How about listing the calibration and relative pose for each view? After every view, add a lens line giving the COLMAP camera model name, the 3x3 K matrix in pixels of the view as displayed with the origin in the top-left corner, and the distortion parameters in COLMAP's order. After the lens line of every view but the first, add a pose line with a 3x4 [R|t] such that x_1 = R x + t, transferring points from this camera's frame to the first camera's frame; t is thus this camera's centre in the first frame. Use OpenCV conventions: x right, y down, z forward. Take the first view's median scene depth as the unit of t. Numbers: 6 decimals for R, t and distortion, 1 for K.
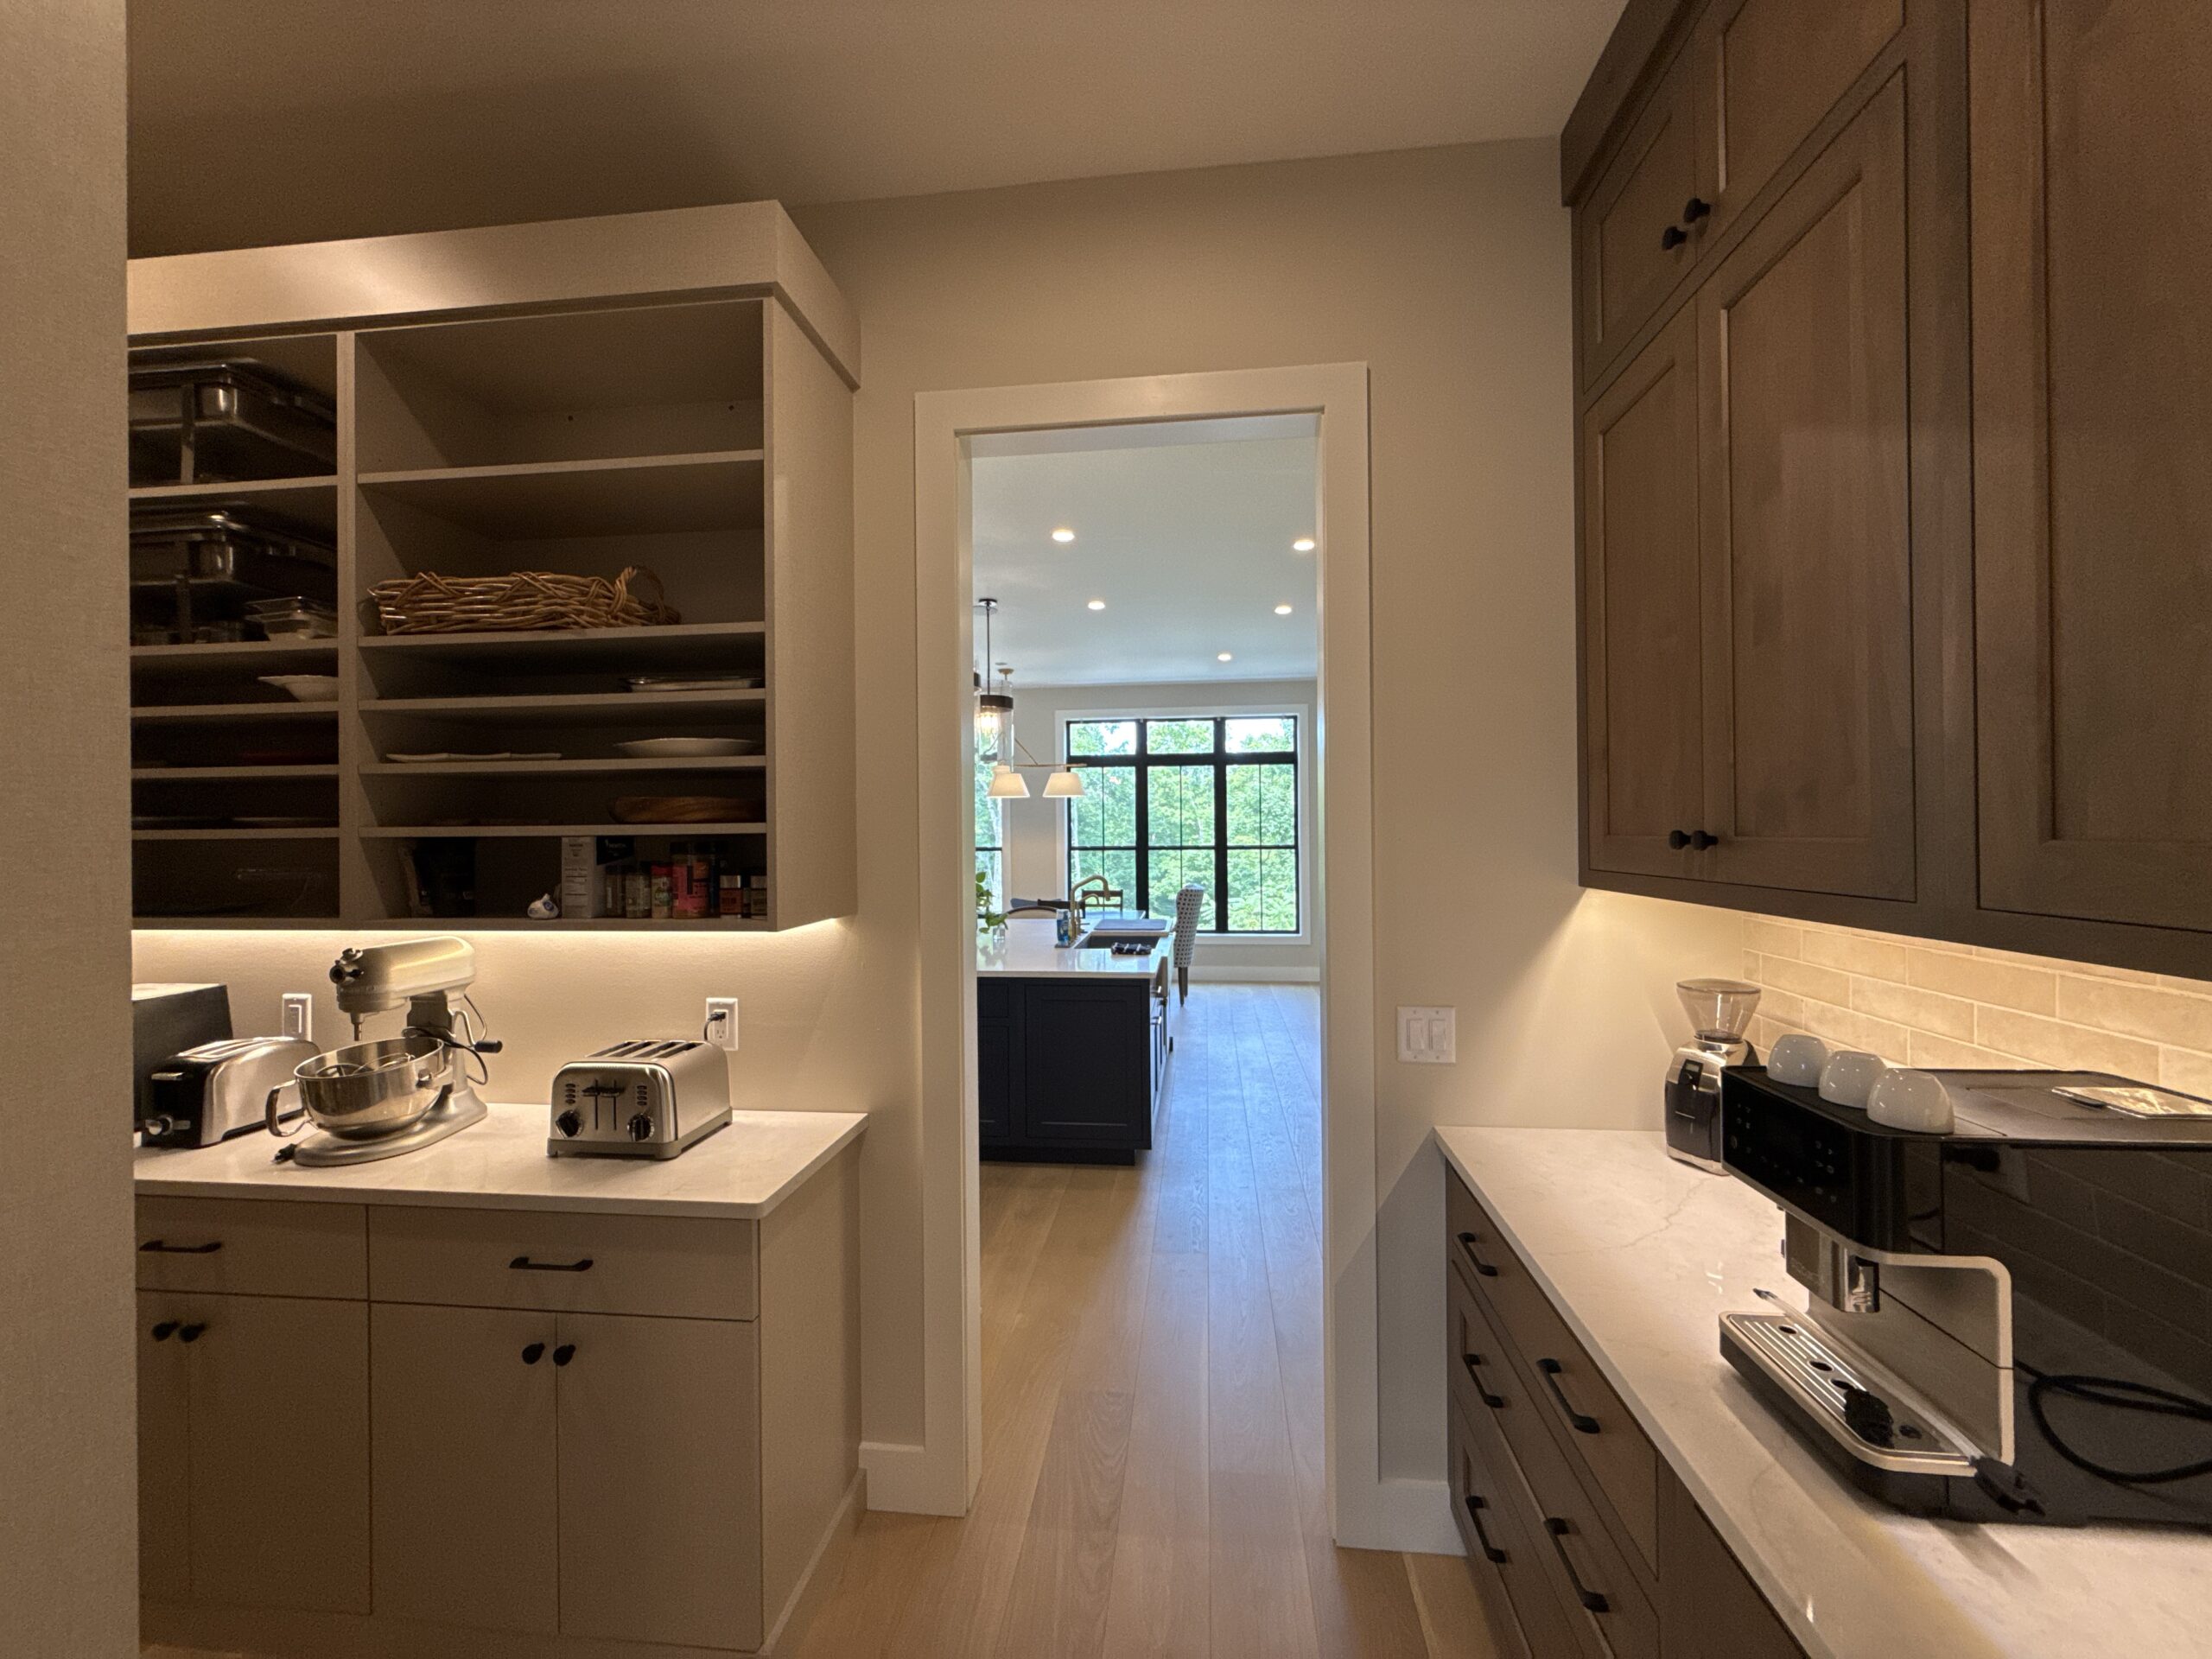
lens RADIAL K [[889.9, 0, 1106.0], [0, 889.9, 829.5], [0, 0, 1]] dist [0.002147, 0.000233]
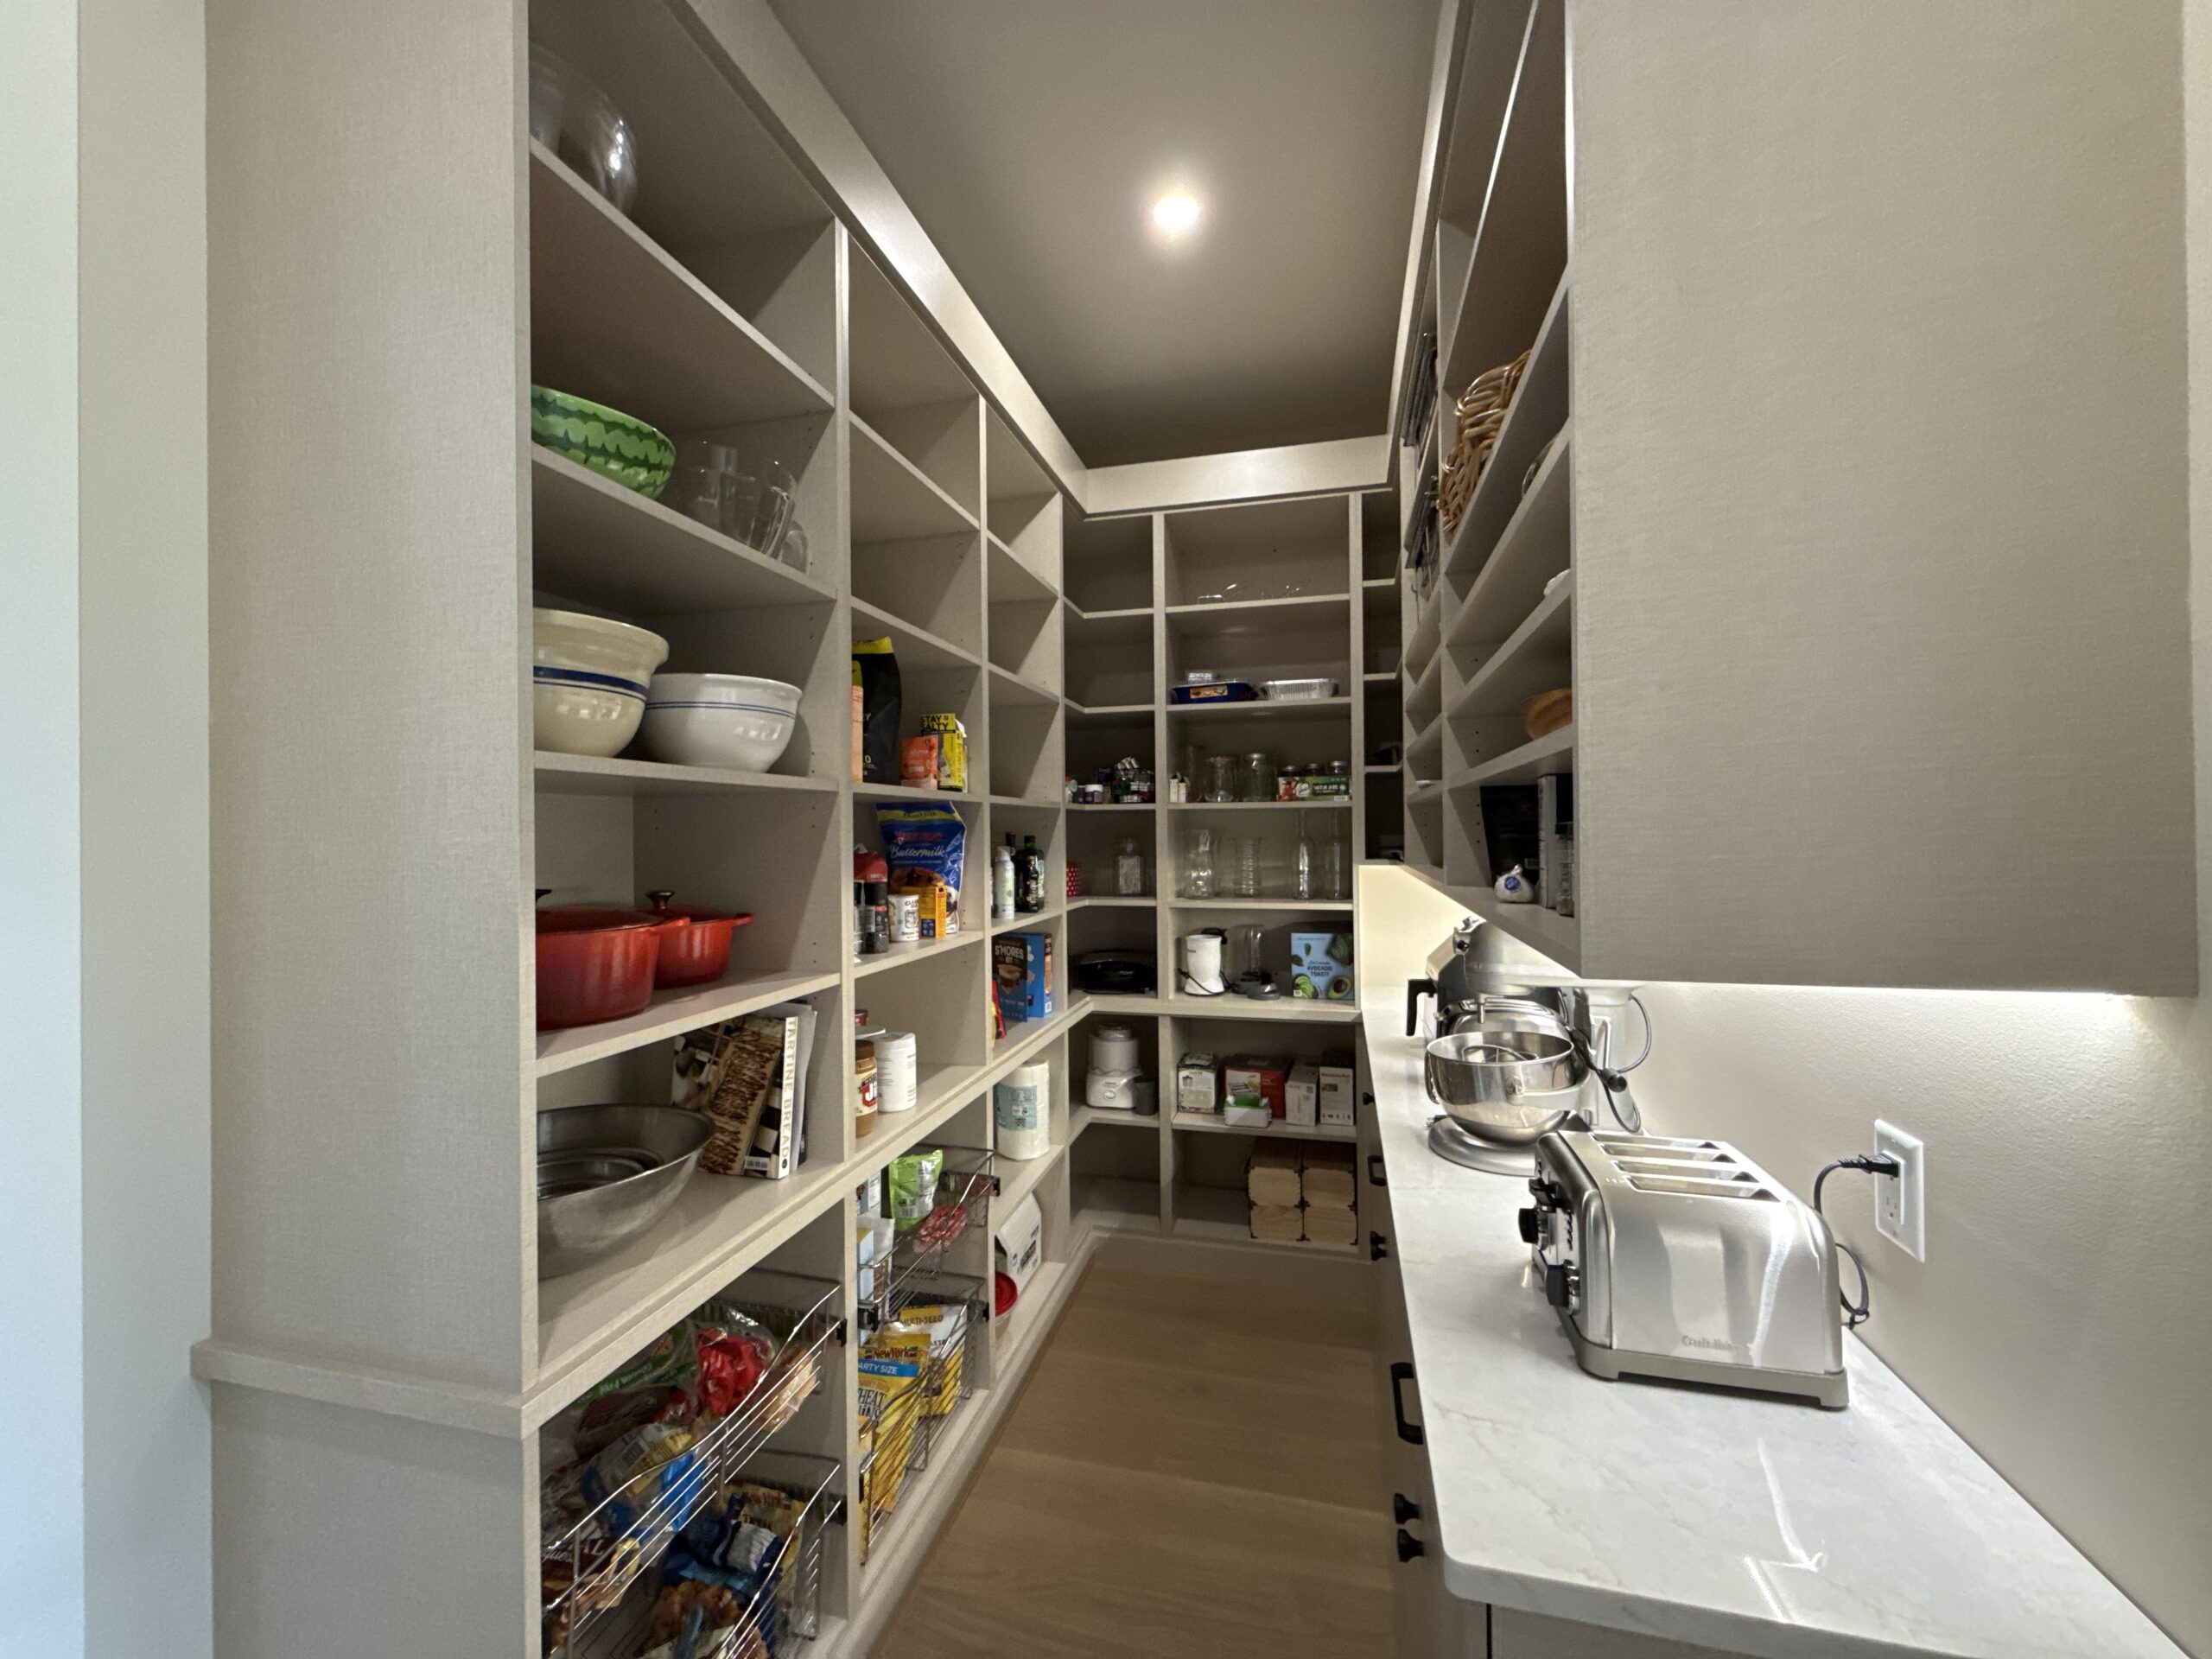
lens RADIAL K [[889.9, 0, 1106.0], [0, 889.9, 829.5], [0, 0, 1]] dist [0.002147, 0.000233]
pose [[-0.140959, 0.005272, -0.990001, 0.073399], [0.012829, 0.999912, 0.003498, 0.038695], [0.989932, -0.012207, -0.141014, 0.774734]]
